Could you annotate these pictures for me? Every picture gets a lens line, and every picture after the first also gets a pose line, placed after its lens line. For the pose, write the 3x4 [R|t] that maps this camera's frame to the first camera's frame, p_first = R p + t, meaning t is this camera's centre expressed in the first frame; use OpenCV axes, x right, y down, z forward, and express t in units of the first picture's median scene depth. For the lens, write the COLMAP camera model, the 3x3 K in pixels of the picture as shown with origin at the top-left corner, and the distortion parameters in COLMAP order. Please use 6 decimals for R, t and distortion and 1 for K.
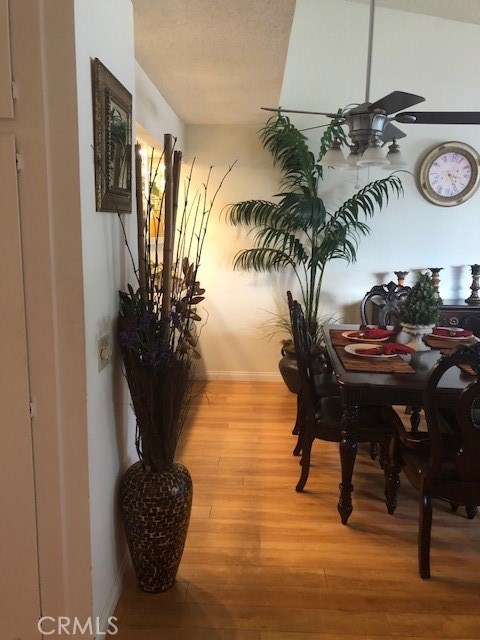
lens RADIAL K [[525.4, 0, 235.6], [0, 525.4, 318.4], [0, 0, 1]] dist [0.017593, -0.006460]
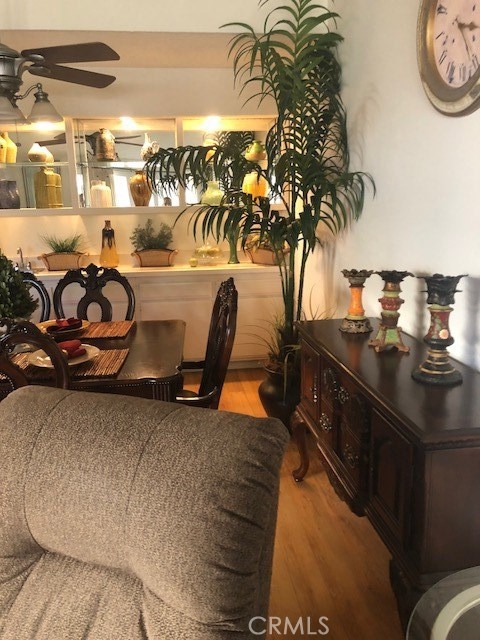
lens RADIAL K [[525.4, 0, 235.6], [0, 525.4, 318.4], [0, 0, 1]] dist [0.017593, -0.006460]
pose [[0.190394, 0.203116, -0.960466, 0.766645], [-0.146480, 0.973287, 0.176791, -0.115008], [0.970718, 0.107029, 0.215060, 0.785540]]
